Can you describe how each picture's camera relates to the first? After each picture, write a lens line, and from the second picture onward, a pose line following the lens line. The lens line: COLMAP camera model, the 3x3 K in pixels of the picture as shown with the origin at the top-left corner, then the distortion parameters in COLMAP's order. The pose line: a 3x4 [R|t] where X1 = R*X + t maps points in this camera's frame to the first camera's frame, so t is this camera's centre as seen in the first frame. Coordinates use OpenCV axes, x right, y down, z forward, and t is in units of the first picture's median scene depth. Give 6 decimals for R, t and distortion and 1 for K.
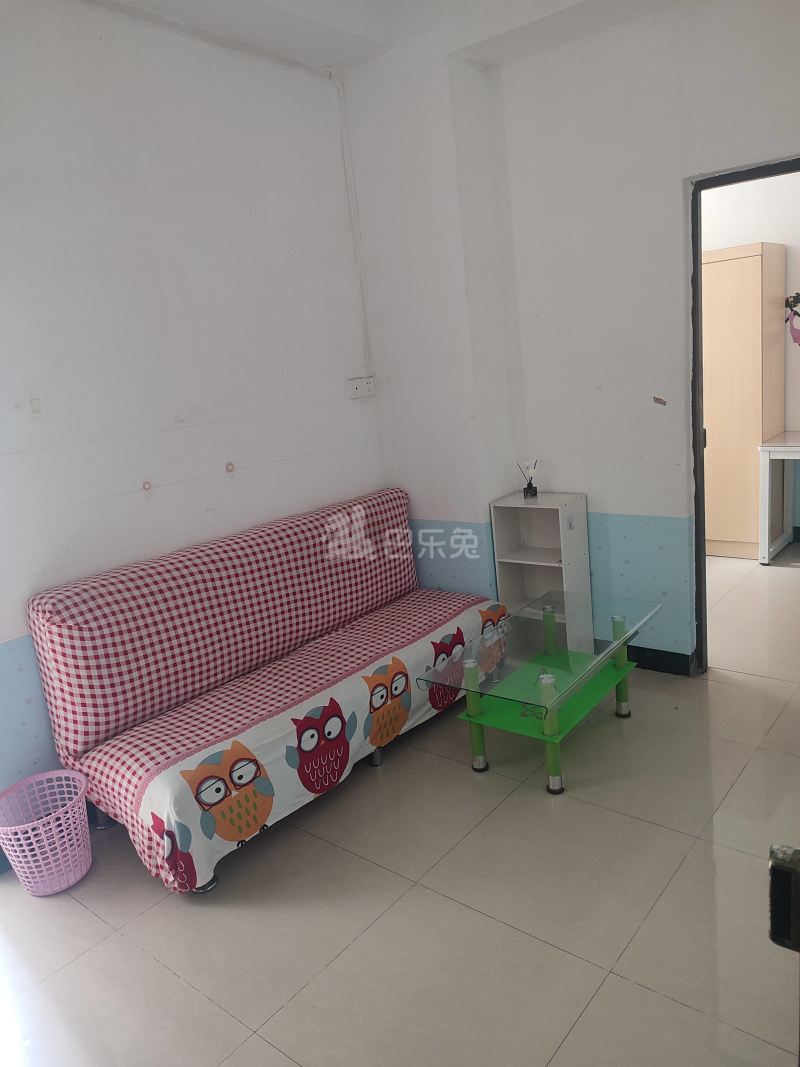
lens RADIAL K [[771.1, 0, 414.5], [0, 771.1, 532.2], [0, 0, 1]] dist [0.049520, -0.057596]
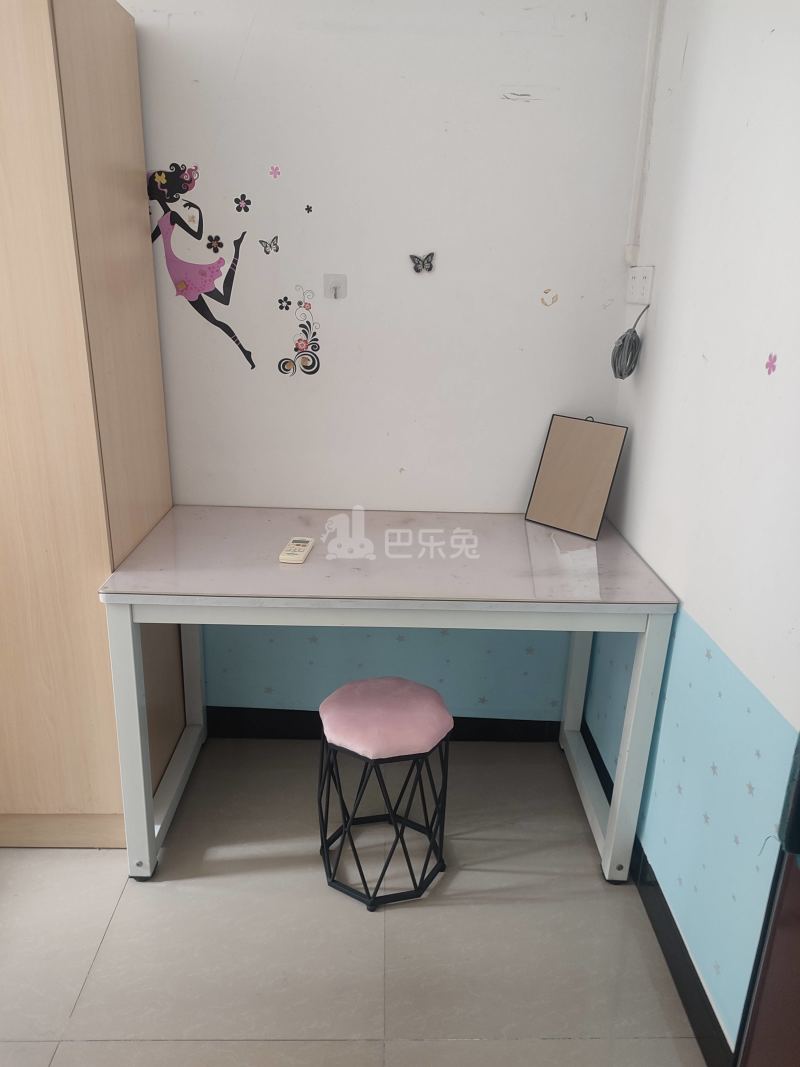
lens RADIAL K [[771.1, 0, 414.5], [0, 771.1, 532.2], [0, 0, 1]] dist [0.049520, -0.057596]
pose [[0.752086, -0.088038, 0.653158, 0.307919], [0.041828, 0.995416, 0.086007, -0.150813], [-0.657736, -0.037364, 0.752321, 0.615030]]
